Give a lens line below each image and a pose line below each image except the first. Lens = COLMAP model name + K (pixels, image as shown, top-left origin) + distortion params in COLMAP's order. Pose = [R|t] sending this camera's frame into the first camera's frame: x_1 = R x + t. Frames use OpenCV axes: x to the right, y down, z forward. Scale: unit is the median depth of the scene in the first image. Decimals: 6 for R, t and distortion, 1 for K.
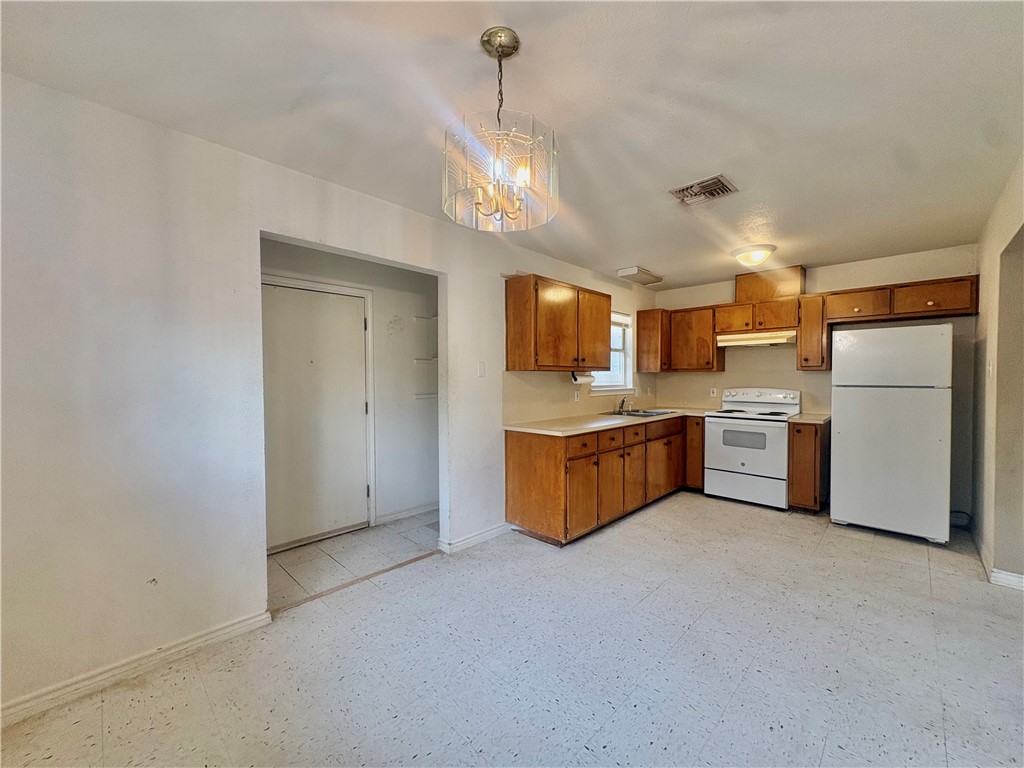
lens RADIAL K [[407.6, 0, 512.8], [0, 407.6, 384.8], [0, 0, 1]] dist [-0.000412, 0.000989]
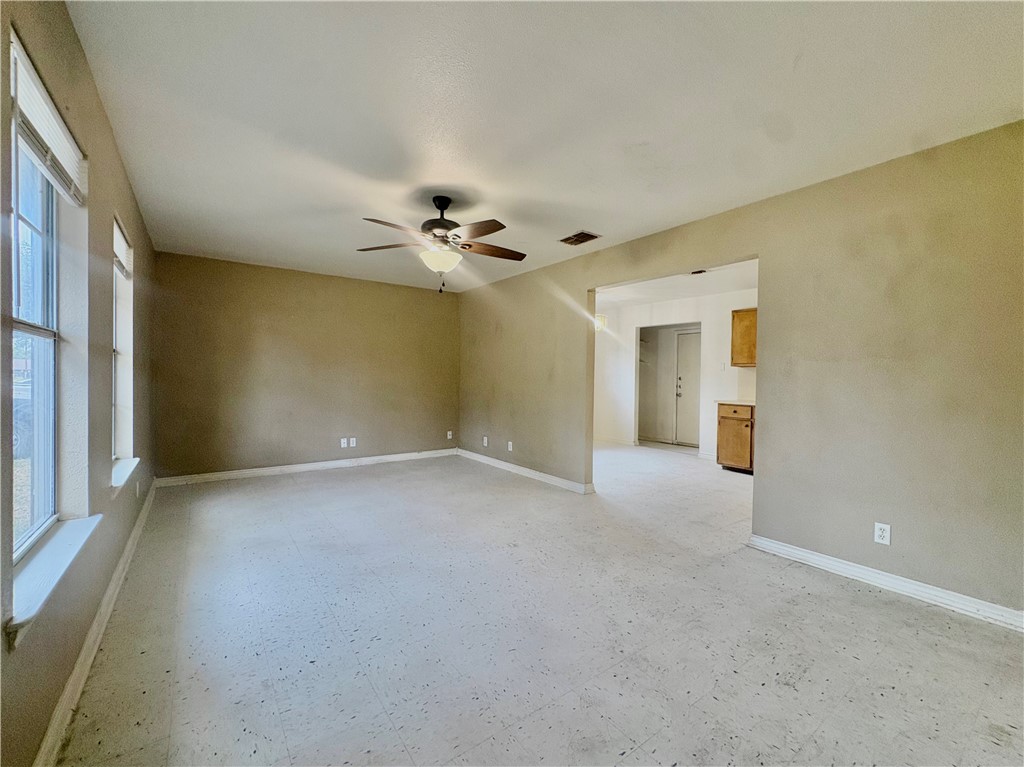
lens RADIAL K [[407.6, 0, 512.6], [0, 407.6, 378.9], [0, 0, 1]] dist [-0.000412, 0.000989]
pose [[-0.147453, 0.017887, -0.988907, 1.541408], [-0.027492, 0.999376, 0.022176, 0.004381], [0.988687, 0.030457, -0.146869, 0.286303]]
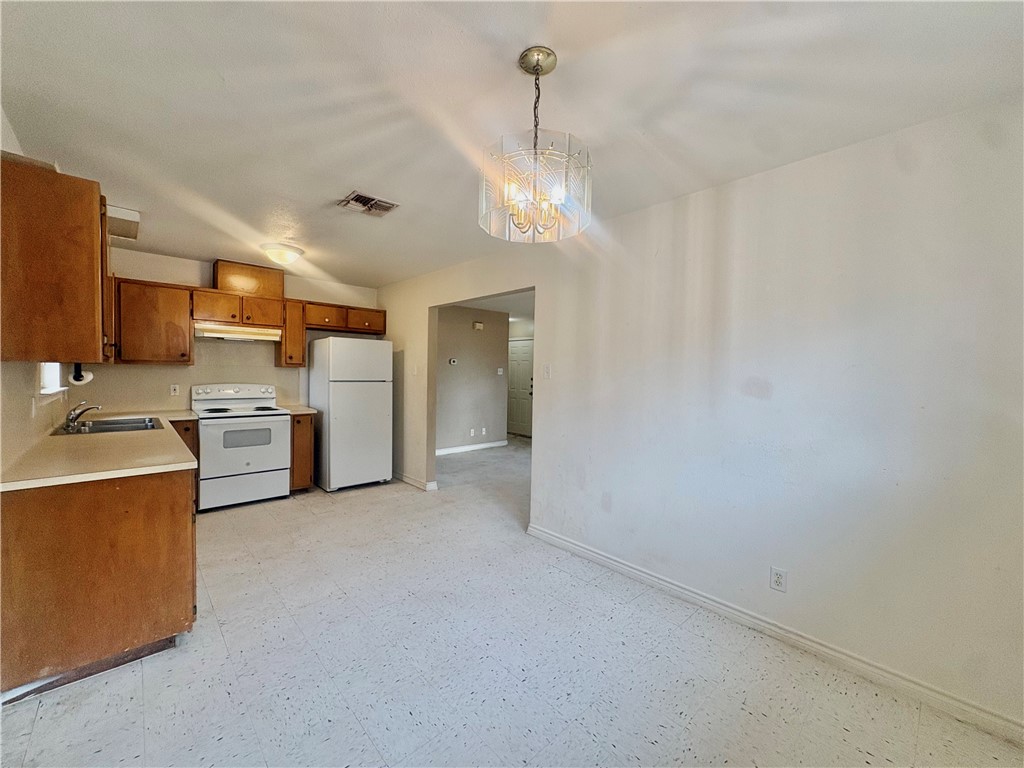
lens RADIAL K [[407.6, 0, 511.9], [0, 407.6, 385.9], [0, 0, 1]] dist [-0.000412, 0.000989]
pose [[0.052578, -0.029785, 0.998173, -0.370932], [0.001984, 0.999556, 0.029721, -0.016537], [-0.998615, 0.000417, 0.052614, 0.347671]]
